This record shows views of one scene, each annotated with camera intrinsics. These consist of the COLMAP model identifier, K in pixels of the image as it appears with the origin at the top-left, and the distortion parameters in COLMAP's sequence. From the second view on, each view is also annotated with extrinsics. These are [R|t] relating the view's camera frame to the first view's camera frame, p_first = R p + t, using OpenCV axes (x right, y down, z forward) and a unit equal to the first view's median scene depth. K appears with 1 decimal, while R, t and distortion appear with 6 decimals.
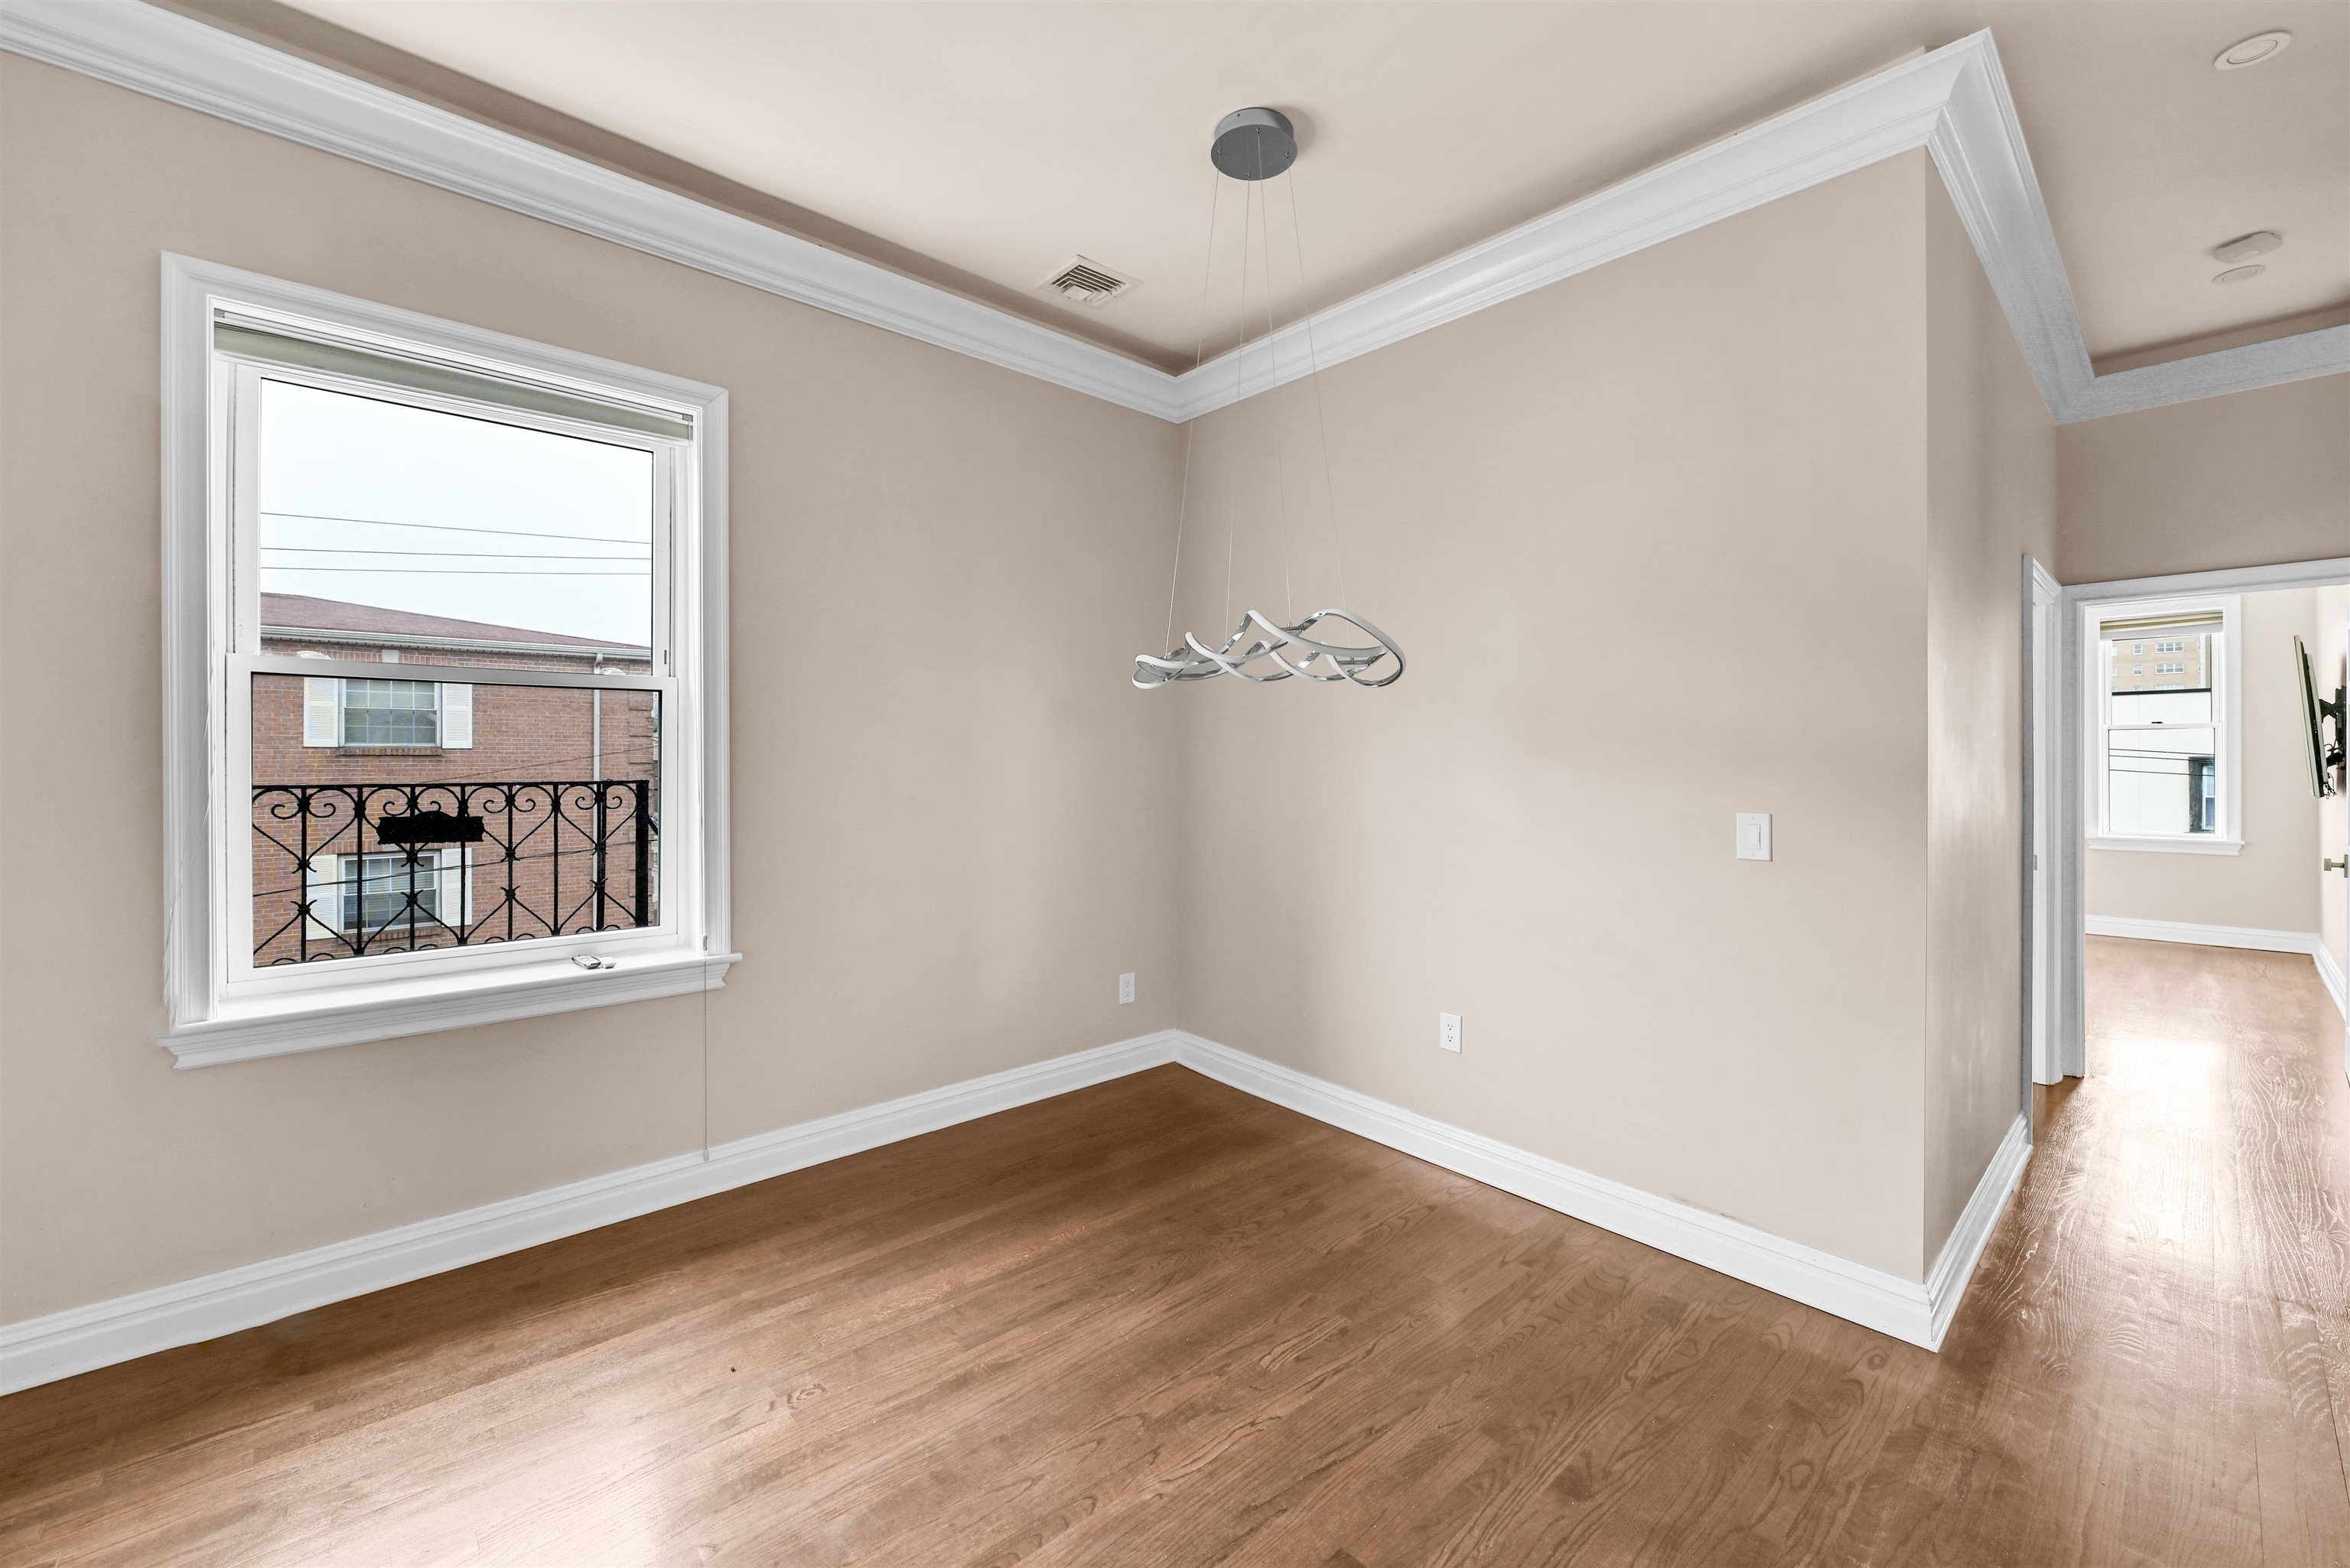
lens RADIAL K [[947.2, 0, 1174.6], [0, 947.2, 760.0], [0, 0, 1]] dist [-0.009258, -0.000112]
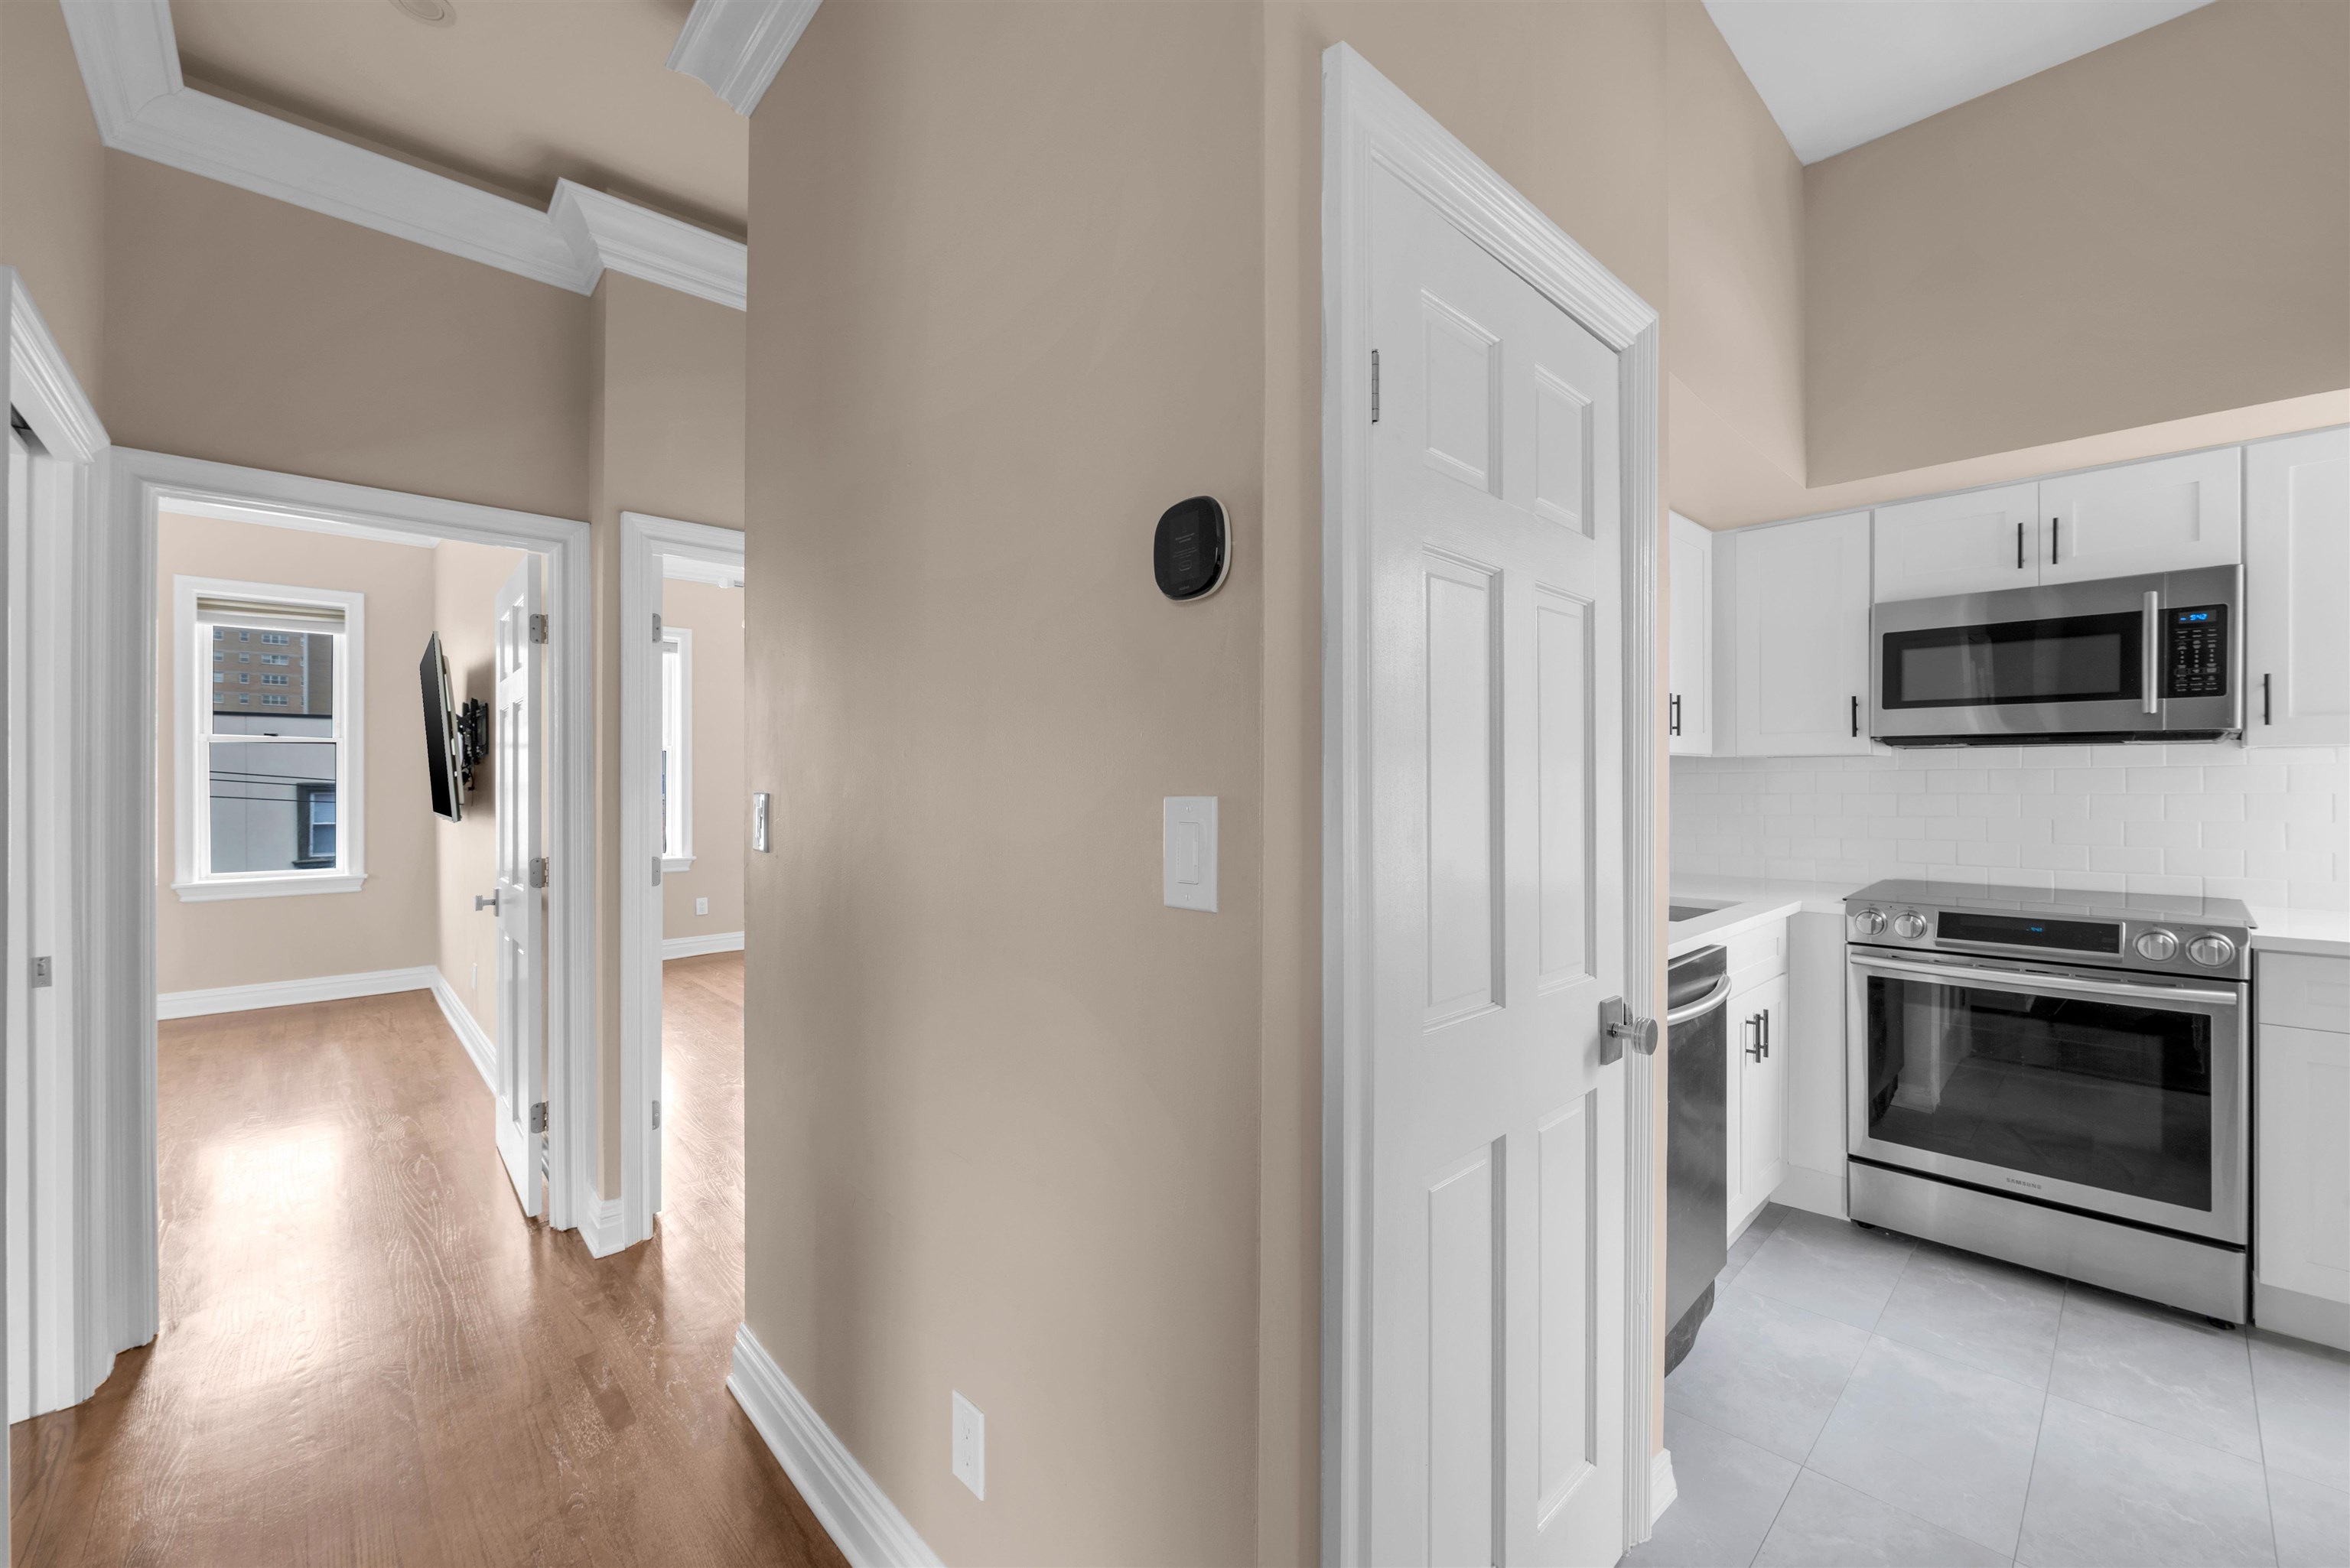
lens RADIAL K [[940.4, 0, 1175.0], [0, 940.4, 784.0], [0, 0, 1]] dist [-0.007187, 0.000269]
pose [[-0.011937, 0.003588, 0.999922, 0.286878], [0.001502, 0.999992, -0.003570, 0.007905], [-0.999928, 0.001459, -0.011942, 0.282009]]
